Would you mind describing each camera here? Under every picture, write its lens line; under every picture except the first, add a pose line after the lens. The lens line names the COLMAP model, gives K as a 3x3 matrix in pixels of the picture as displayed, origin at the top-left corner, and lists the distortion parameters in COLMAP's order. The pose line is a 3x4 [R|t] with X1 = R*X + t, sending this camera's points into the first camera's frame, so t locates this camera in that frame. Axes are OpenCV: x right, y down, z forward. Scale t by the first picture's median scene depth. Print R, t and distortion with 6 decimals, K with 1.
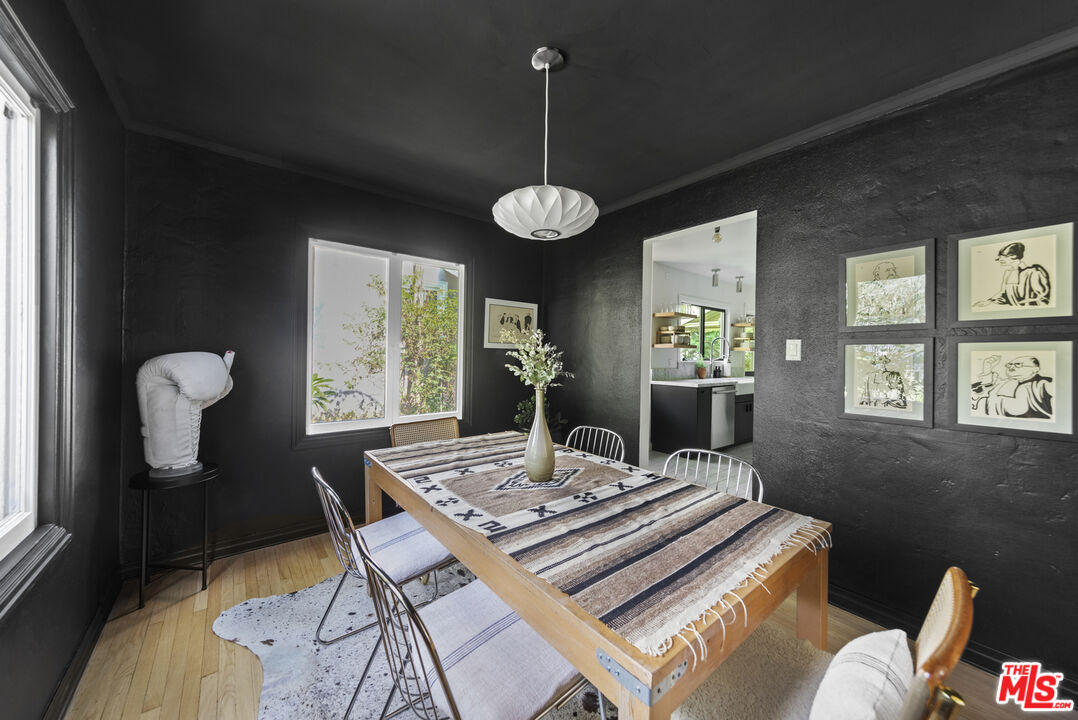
lens RADIAL K [[384.7, 0, 540.0], [0, 384.7, 359.3], [0, 0, 1]] dist [0.009783, -0.000219]
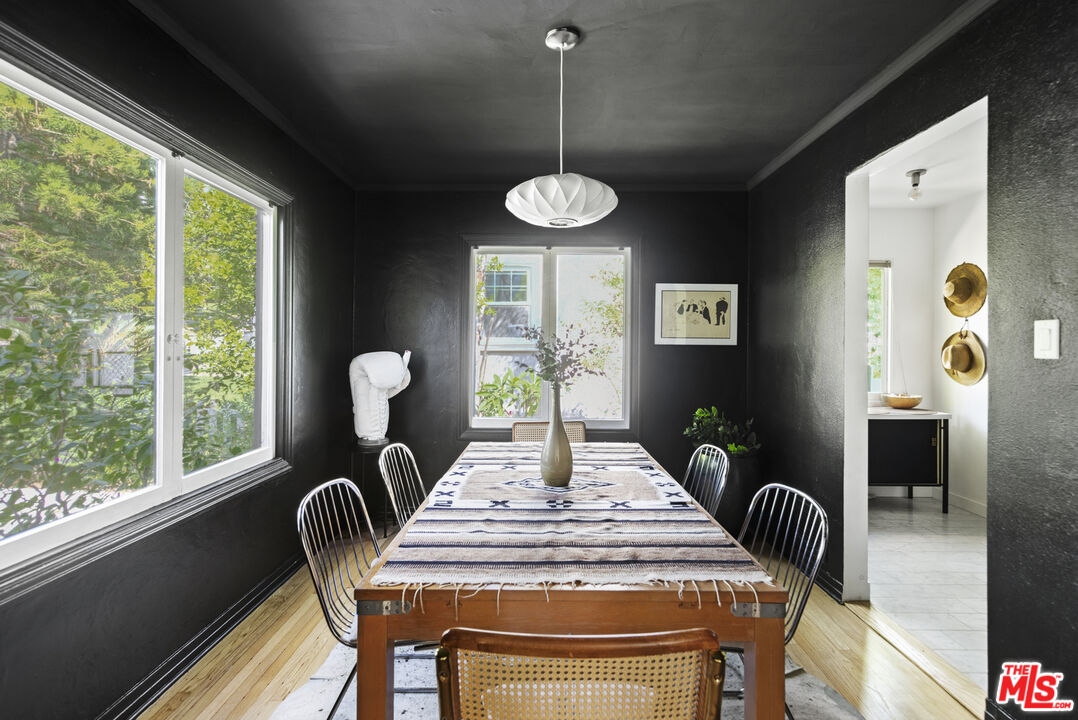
lens RADIAL K [[502.9, 0, 540.1], [0, 502.9, 353.1], [0, 0, 1]] dist [0.019332, -0.000627]
pose [[0.786206, -0.005661, -0.617939, 0.723114], [-0.002304, 0.999924, -0.012091, 0.005795], [0.617960, 0.010929, 0.786133, 0.002871]]
